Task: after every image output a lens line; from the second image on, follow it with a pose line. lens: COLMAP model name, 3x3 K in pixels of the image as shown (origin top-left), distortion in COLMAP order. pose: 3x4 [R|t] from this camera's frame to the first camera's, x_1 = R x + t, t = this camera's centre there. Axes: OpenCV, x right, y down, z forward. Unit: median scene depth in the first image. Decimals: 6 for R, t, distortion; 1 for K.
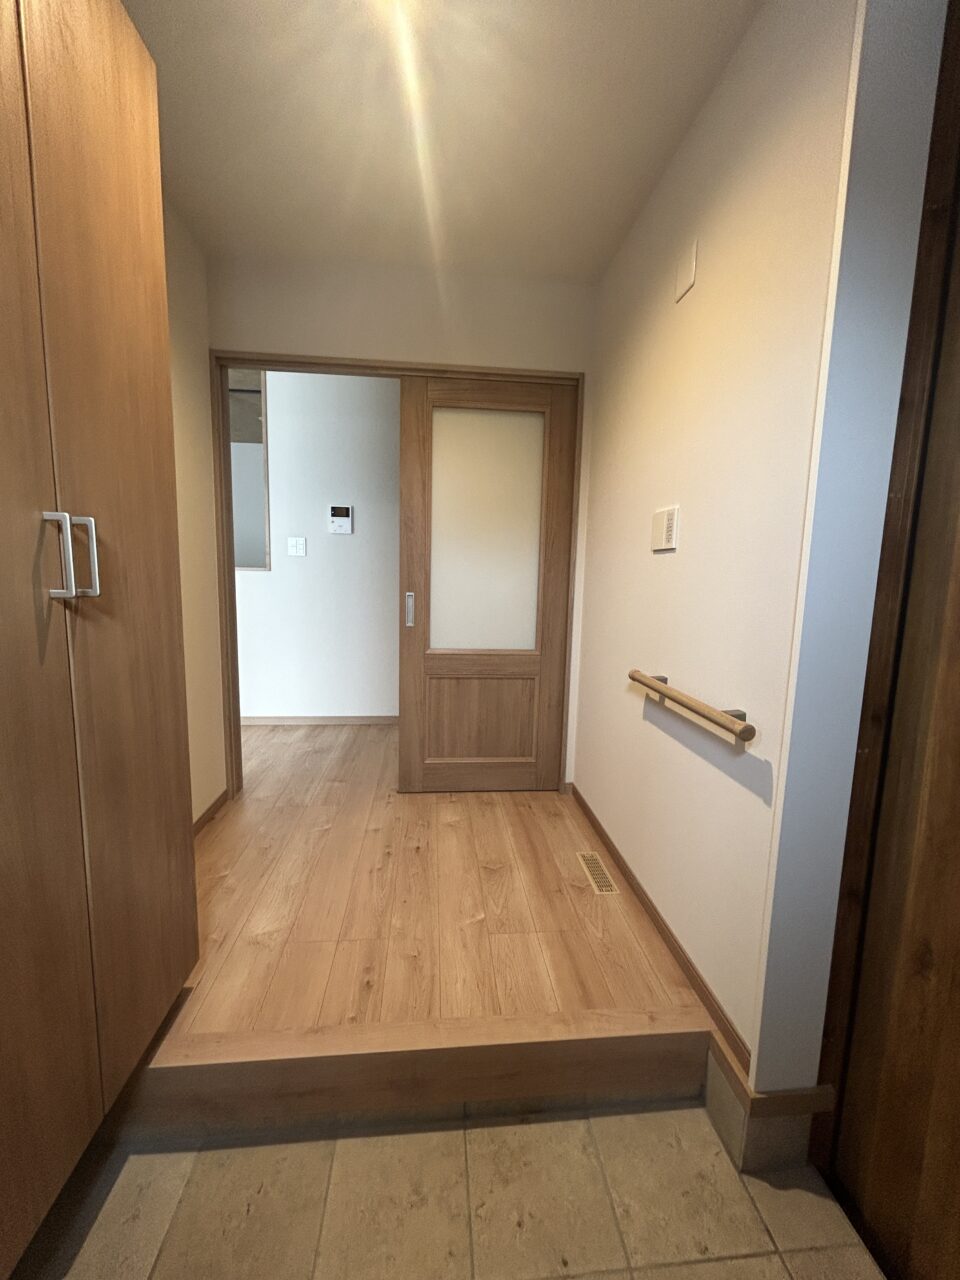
lens RADIAL K [[519.3, 0, 480.0], [0, 519.3, 640.0], [0, 0, 1]] dist [0.005094, 0.000306]
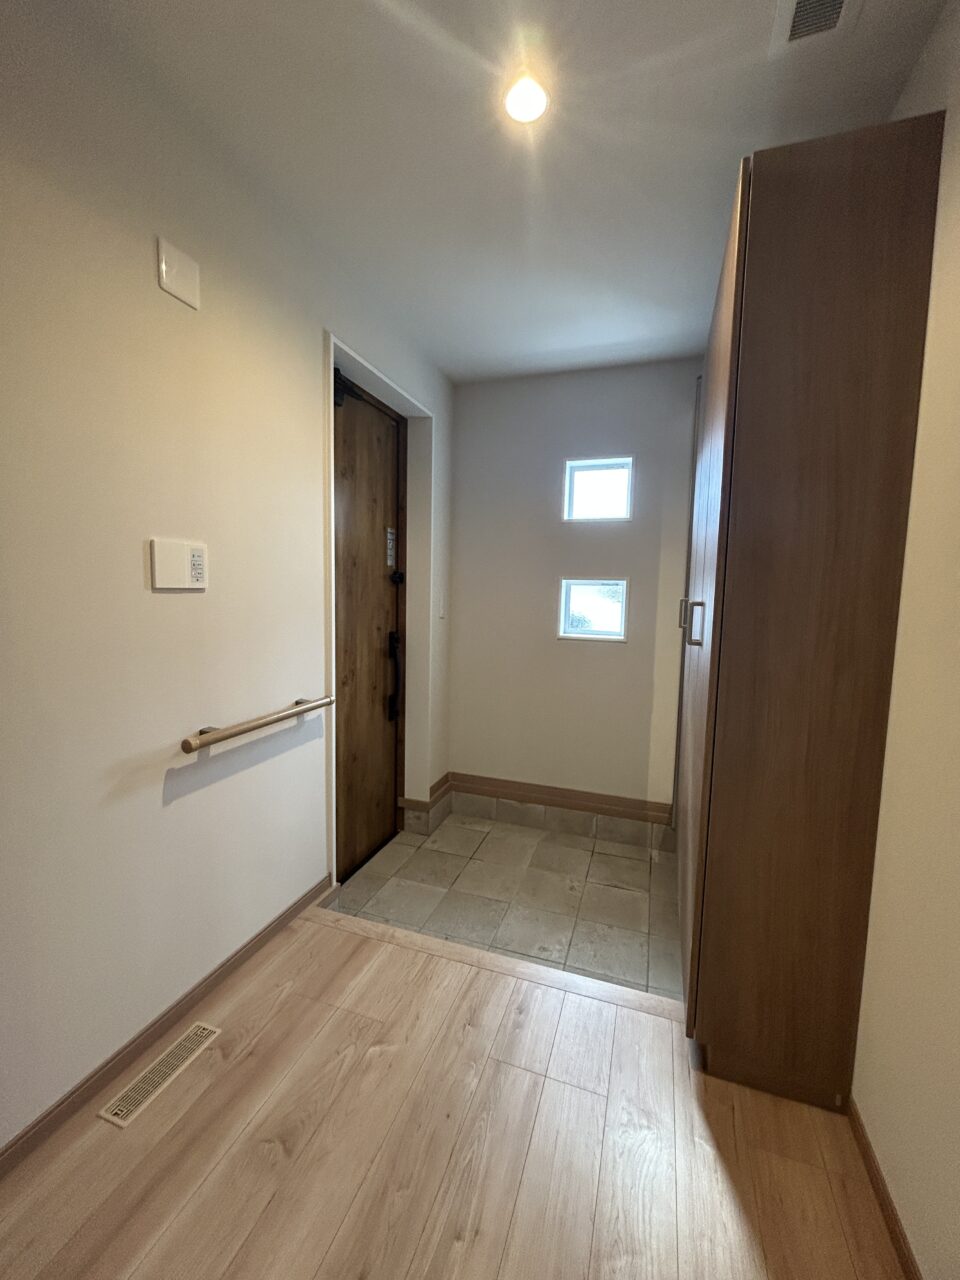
lens RADIAL K [[519.3, 0, 480.0], [0, 519.3, 640.0], [0, 0, 1]] dist [0.005094, 0.000306]
pose [[-0.909454, -0.083162, 0.407403, -0.450859], [0.010782, 0.974749, 0.223042, -0.282274], [-0.415664, 0.207239, -0.885593, 1.609646]]
